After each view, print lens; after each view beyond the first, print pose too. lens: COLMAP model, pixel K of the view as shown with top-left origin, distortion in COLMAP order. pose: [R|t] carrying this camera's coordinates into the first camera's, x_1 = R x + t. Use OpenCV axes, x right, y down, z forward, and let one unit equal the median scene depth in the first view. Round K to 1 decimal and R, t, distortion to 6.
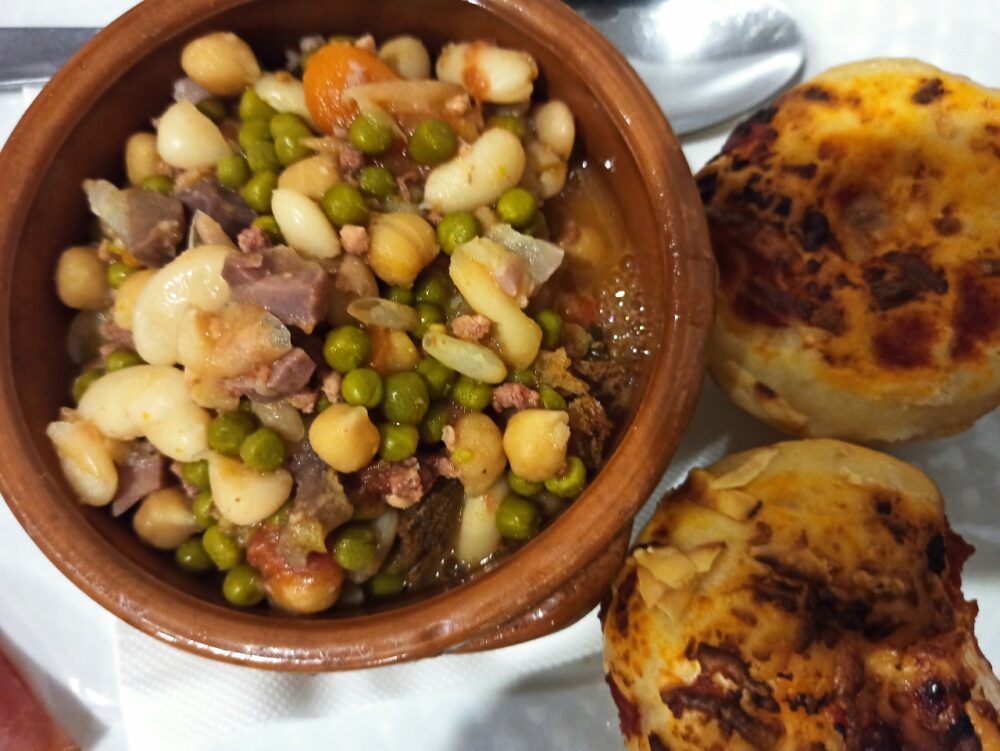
lens RADIAL K [[801.5, 0, 500.0], [0, 801.5, 375.5], [0, 0, 1]] dist [-0.035988, -0.000638]
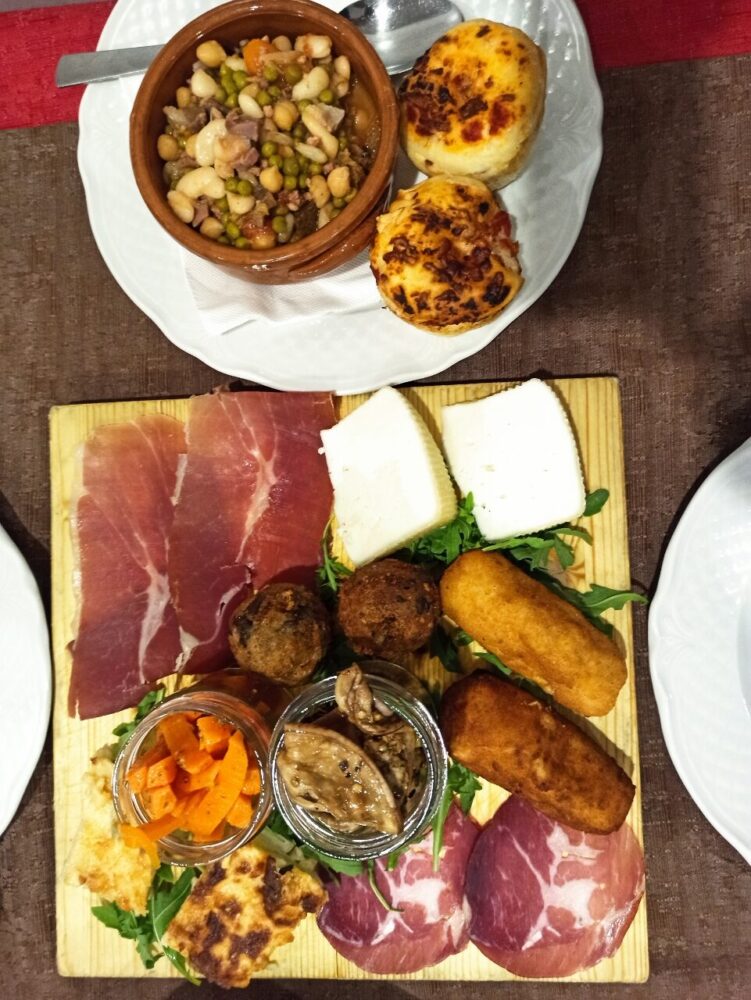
lens RADIAL K [[734.9, 0, 375.5], [0, 734.9, 500.0], [0, 0, 1]] dist [0.002106, -0.007662]
pose [[0.994356, -0.070759, -0.079052, 0.289725], [0.080635, 0.988272, 0.129682, 0.839911], [0.068949, -0.135324, 0.988399, -1.651643]]
